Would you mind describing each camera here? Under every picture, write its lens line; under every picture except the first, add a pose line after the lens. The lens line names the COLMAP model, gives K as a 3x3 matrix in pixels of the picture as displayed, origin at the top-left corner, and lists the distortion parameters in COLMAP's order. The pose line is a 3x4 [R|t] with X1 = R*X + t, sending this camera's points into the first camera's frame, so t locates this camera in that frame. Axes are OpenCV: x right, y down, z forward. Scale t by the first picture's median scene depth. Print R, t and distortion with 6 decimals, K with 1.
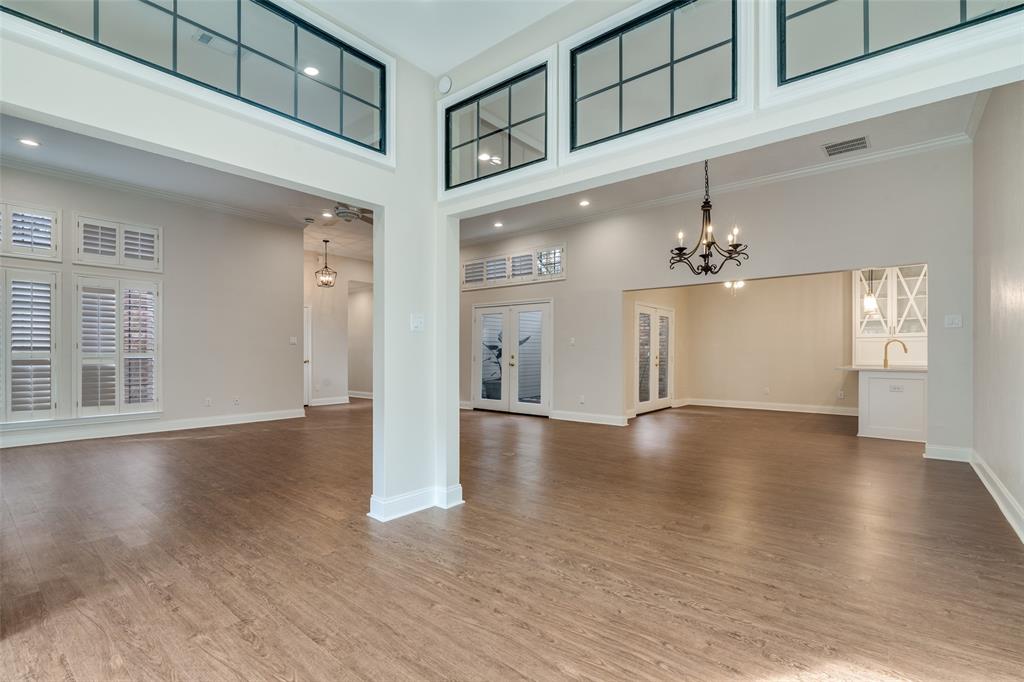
lens RADIAL K [[471.4, 0, 516.0], [0, 471.4, 352.2], [0, 0, 1]] dist [-0.019505, 0.003230]
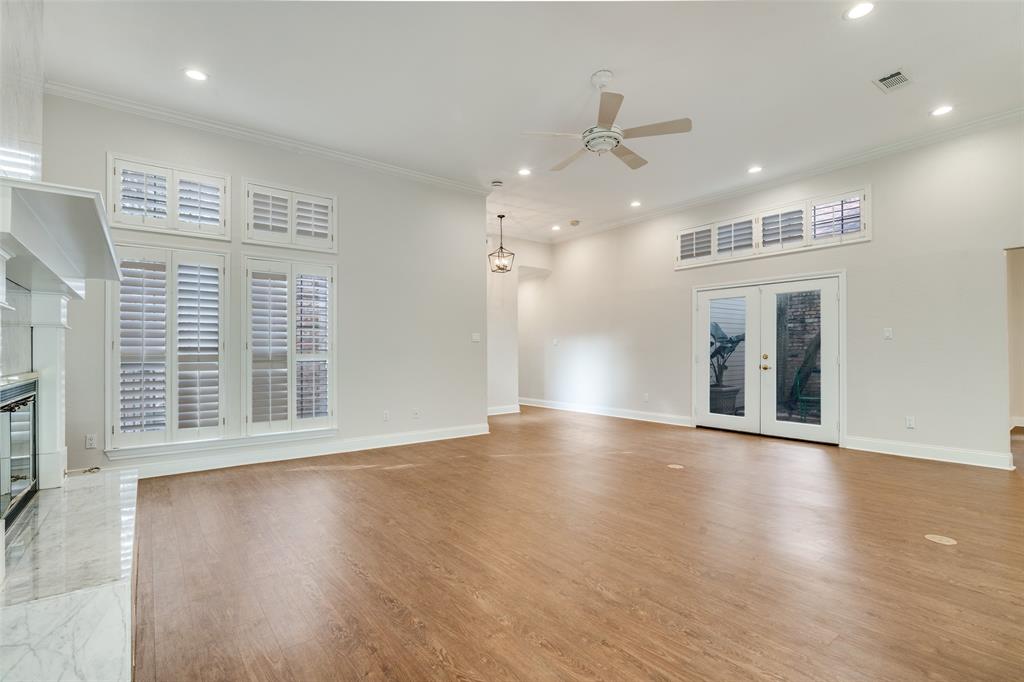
lens RADIAL K [[471.4, 0, 507.2], [0, 471.4, 346.0], [0, 0, 1]] dist [-0.019505, 0.003230]
pose [[0.973235, -0.008315, -0.229662, -0.295410], [0.005964, 0.999923, -0.010927, -0.001295], [0.229735, 0.009265, 0.973209, 0.290570]]
